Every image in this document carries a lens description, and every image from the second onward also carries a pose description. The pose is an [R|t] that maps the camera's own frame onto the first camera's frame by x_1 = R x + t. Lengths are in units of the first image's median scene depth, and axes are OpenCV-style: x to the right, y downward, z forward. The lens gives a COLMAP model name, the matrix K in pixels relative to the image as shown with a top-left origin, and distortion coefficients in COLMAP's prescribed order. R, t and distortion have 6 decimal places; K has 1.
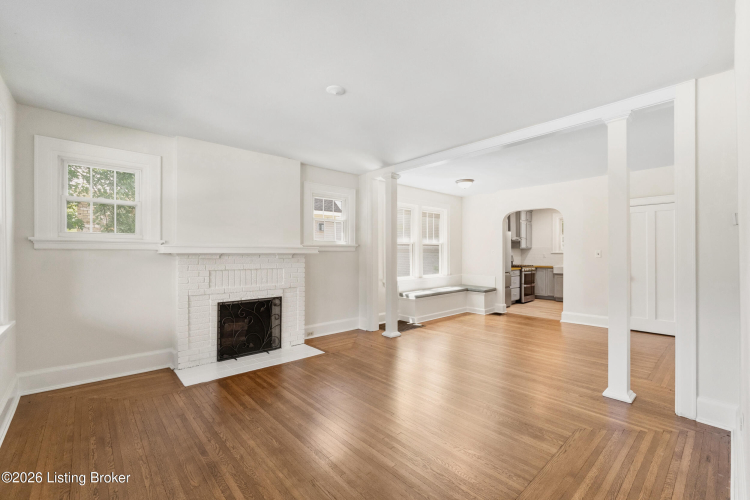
lens RADIAL K [[323.1, 0, 373.8], [0, 323.1, 252.9], [0, 0, 1]] dist [-0.005155, 0.000157]
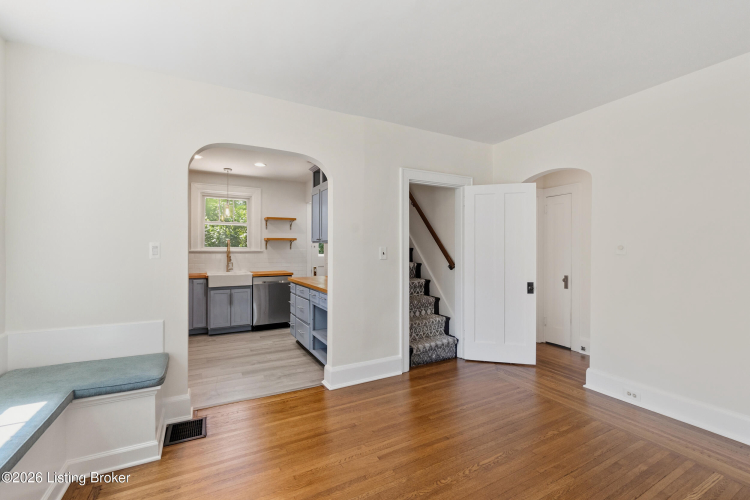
lens RADIAL K [[323.1, 0, 373.8], [0, 323.1, 252.9], [0, 0, 1]] dist [-0.005155, 0.000157]
pose [[0.240099, -0.005468, 0.970733, 0.101019], [-0.000195, 0.999984, 0.005681, -0.000117], [-0.970748, -0.001553, 0.240094, 0.719550]]
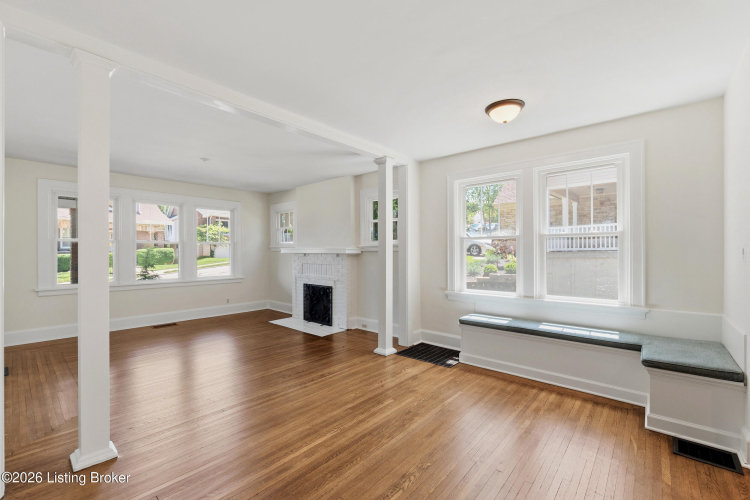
lens RADIAL K [[323.1, 0, 373.8], [0, 323.1, 252.9], [0, 0, 1]] dist [-0.005155, 0.000157]
pose [[0.112584, 0.004449, -0.993632, 0.647372], [0.001422, 0.999988, 0.004639, -0.004055], [0.993641, -0.001935, 0.112576, 0.646266]]
